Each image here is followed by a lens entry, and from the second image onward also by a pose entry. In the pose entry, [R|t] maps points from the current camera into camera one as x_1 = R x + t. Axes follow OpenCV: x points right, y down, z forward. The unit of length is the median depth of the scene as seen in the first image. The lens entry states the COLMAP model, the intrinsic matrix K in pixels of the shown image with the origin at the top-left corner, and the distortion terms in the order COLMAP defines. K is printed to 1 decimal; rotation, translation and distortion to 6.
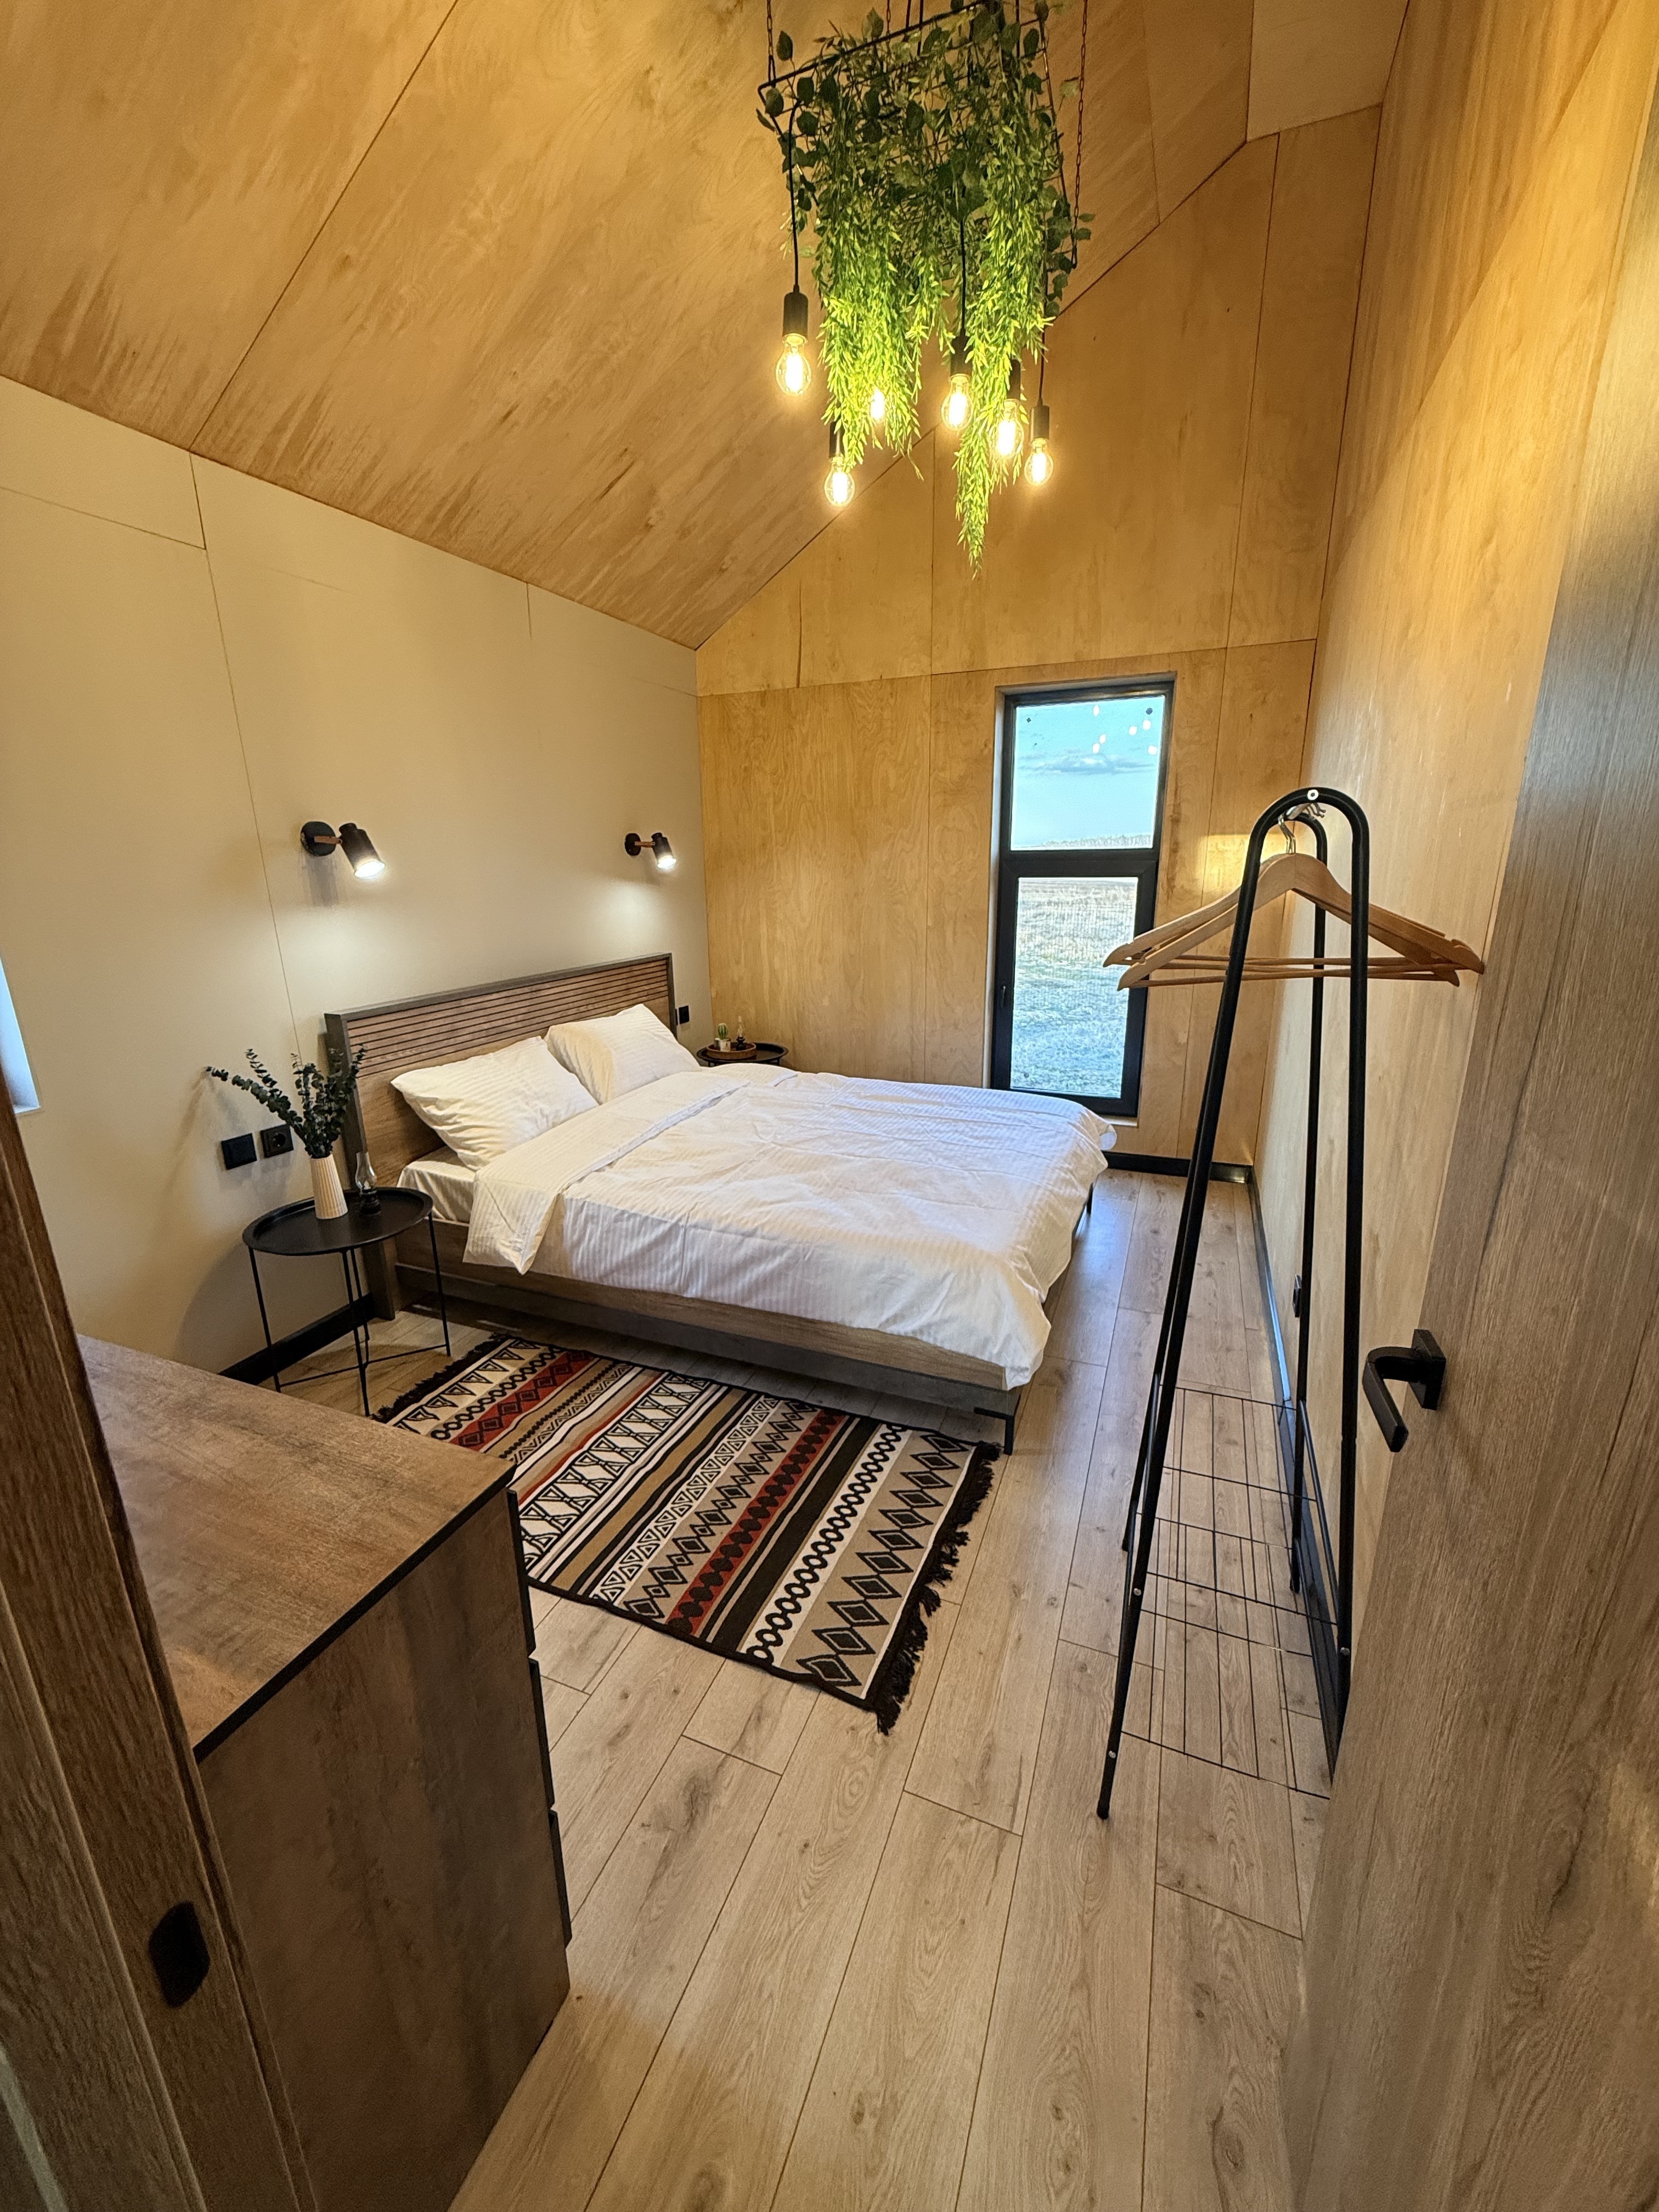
lens RADIAL K [[863.8, 0, 819.2], [0, 863.8, 1106.0], [0, 0, 1]] dist [-0.002086, 0.000180]
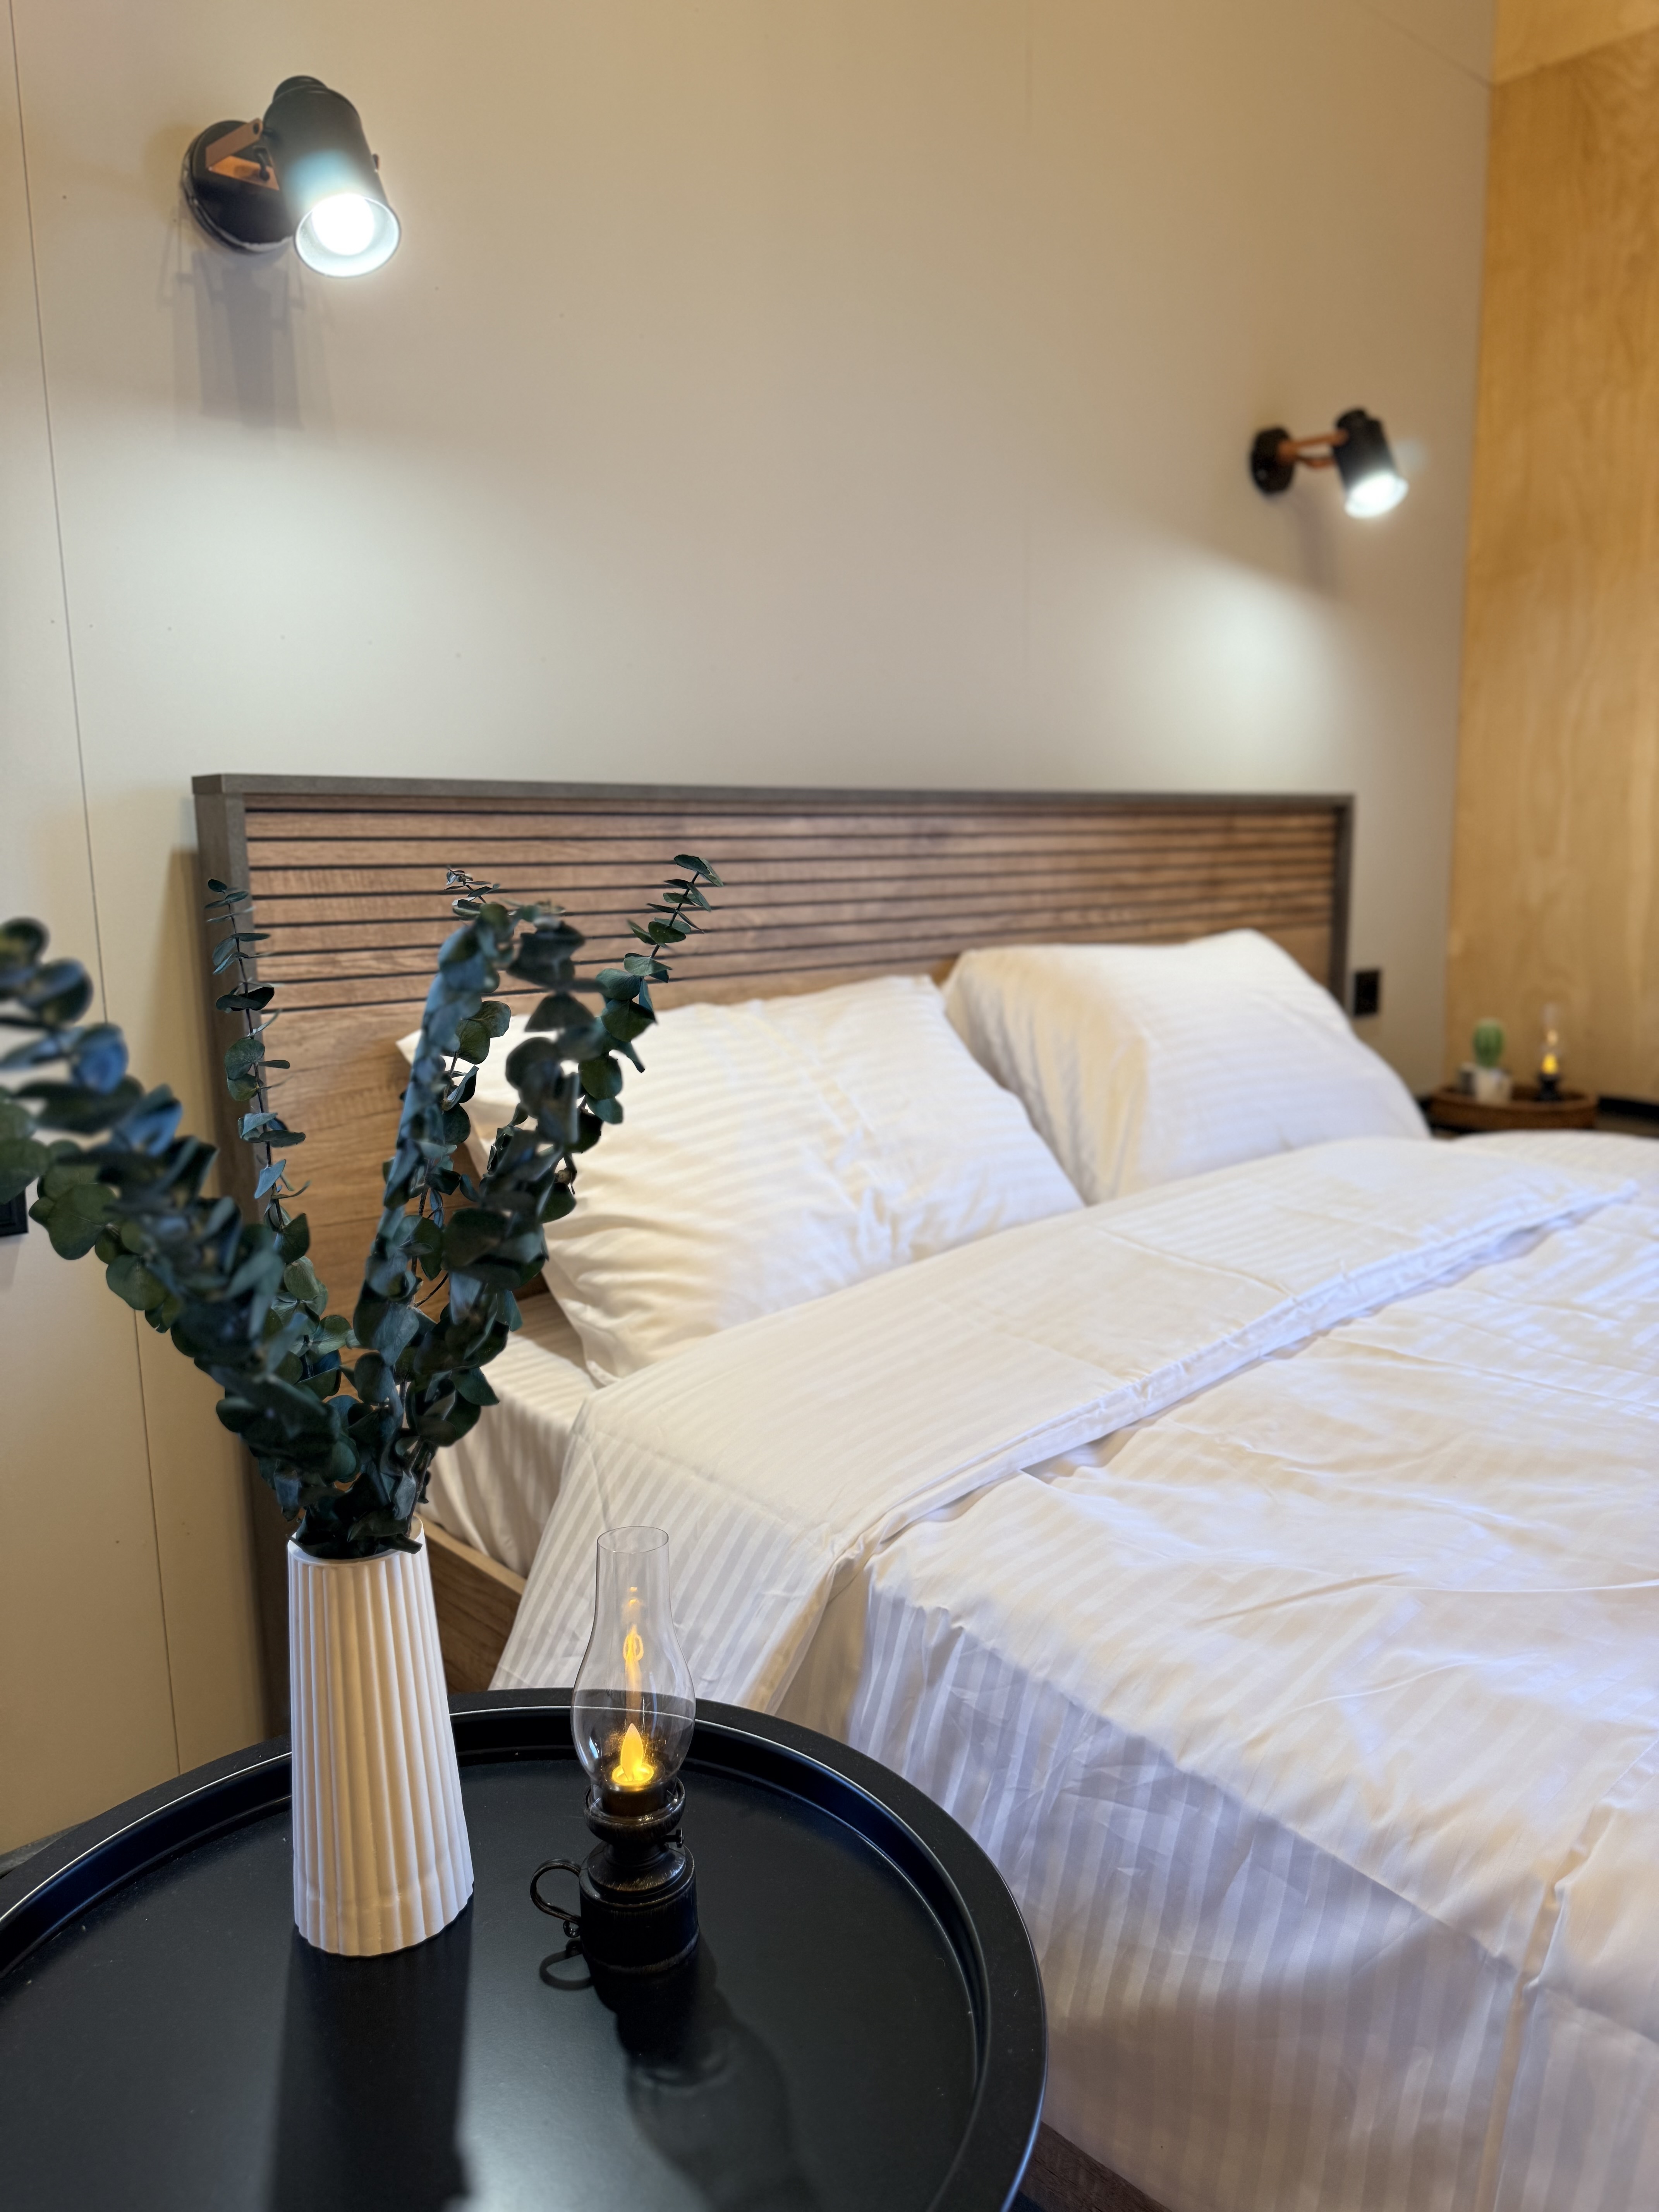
lens RADIAL K [[1521.2, 0, 817.7], [0, 1521.2, 1098.7], [0, 0, 1]] dist [0.034047, -0.001772]
pose [[0.898332, 0.066750, -0.434217, -0.127554], [-0.113064, 0.990224, -0.081690, 0.016114], [0.424519, 0.122479, 0.897097, 0.542587]]
